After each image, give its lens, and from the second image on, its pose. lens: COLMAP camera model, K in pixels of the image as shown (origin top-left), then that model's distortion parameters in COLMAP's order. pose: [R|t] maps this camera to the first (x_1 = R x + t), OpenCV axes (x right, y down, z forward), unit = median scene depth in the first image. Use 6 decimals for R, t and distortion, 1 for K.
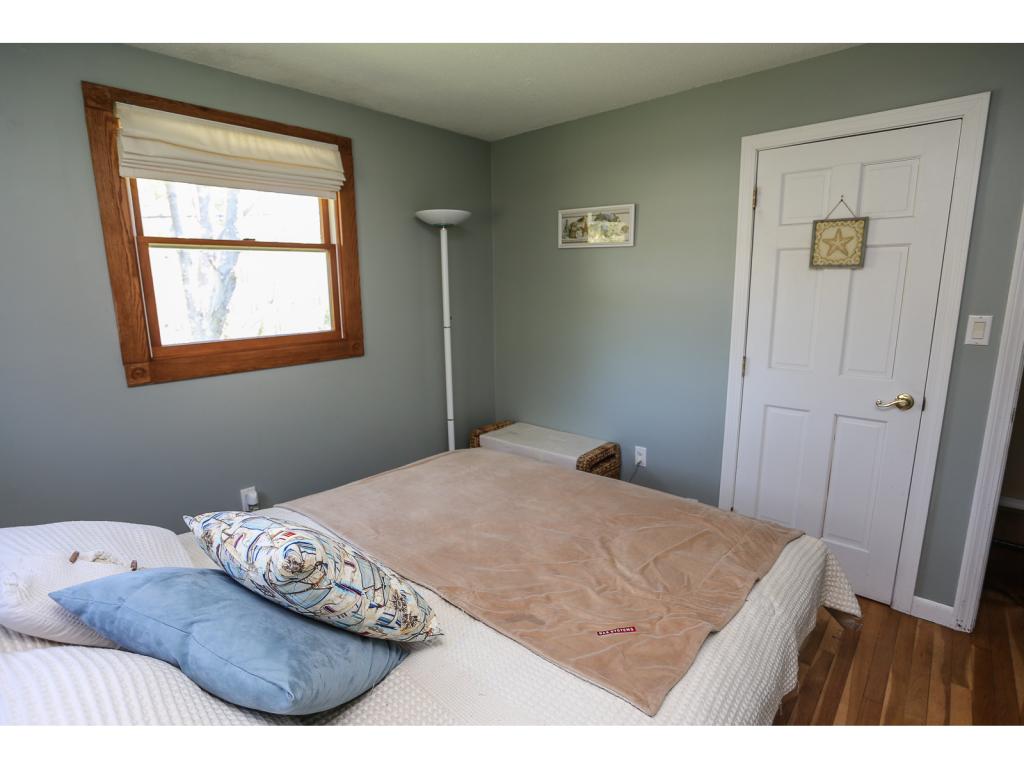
lens RADIAL K [[553.0, 0, 512.0], [0, 553.0, 384.0], [0, 0, 1]] dist [-0.000351, 0.000158]
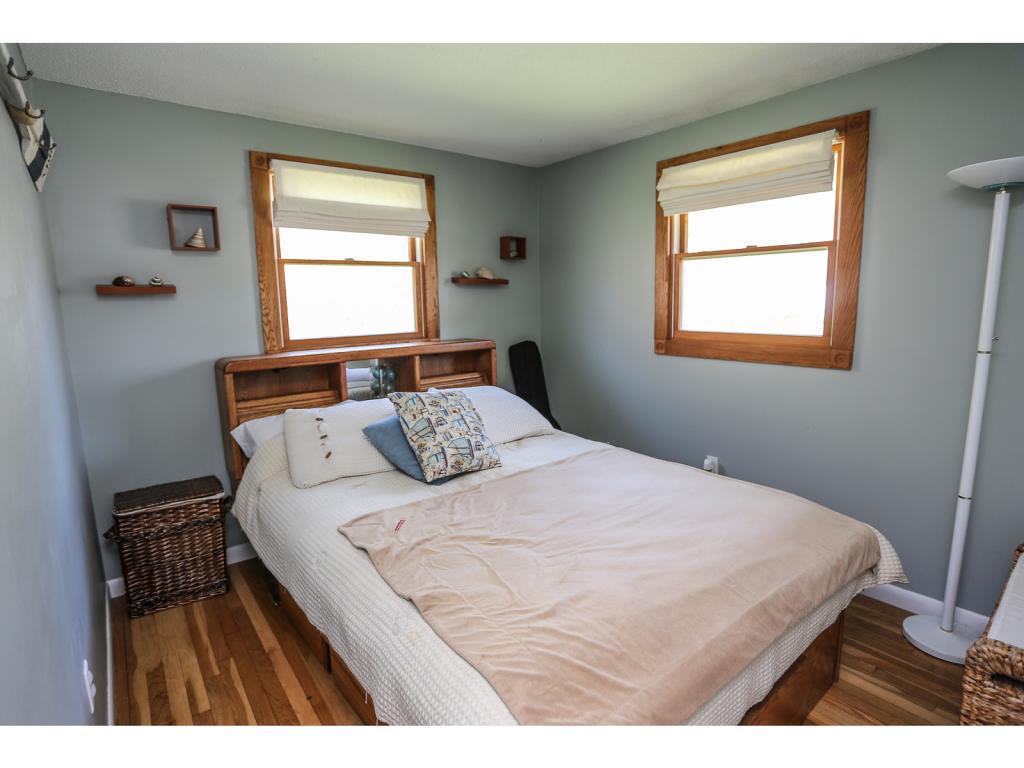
lens RADIAL K [[520.1, 0, 512.0], [0, 520.1, 384.0], [0, 0, 1]] dist [0.028132, -0.000089]
pose [[-0.154841, 0.161153, -0.974707, 0.679616], [-0.193168, 0.962625, 0.189842, -0.096371], [0.968871, 0.217678, -0.117924, 0.691625]]
